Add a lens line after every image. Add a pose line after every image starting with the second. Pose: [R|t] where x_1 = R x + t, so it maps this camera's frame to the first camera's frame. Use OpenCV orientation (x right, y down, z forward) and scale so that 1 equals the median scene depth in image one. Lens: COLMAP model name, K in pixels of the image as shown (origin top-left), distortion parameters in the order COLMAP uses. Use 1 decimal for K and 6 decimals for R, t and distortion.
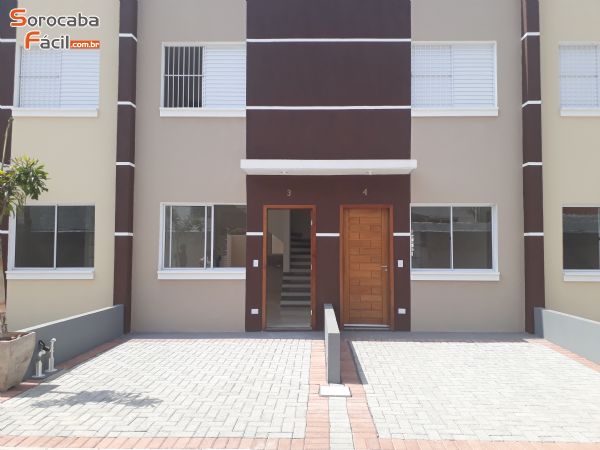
lens RADIAL K [[476.8, 0, 300.0], [0, 476.8, 225.0], [0, 0, 1]] dist [0.007264, -0.006157]
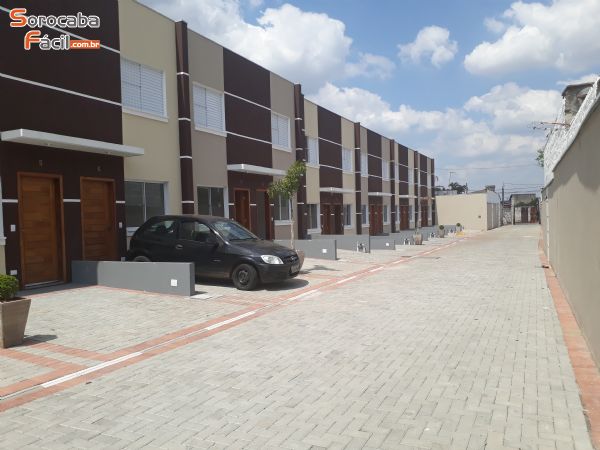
lens RADIAL K [[476.8, 0, 300.0], [0, 476.8, 225.0], [0, 0, 1]] dist [0.007264, -0.006157]
pose [[0.408249, -0.035217, 0.912191, -0.792657], [-0.029541, 0.998223, 0.051759, 0.000921], [-0.912393, -0.048077, 0.406483, 0.002962]]
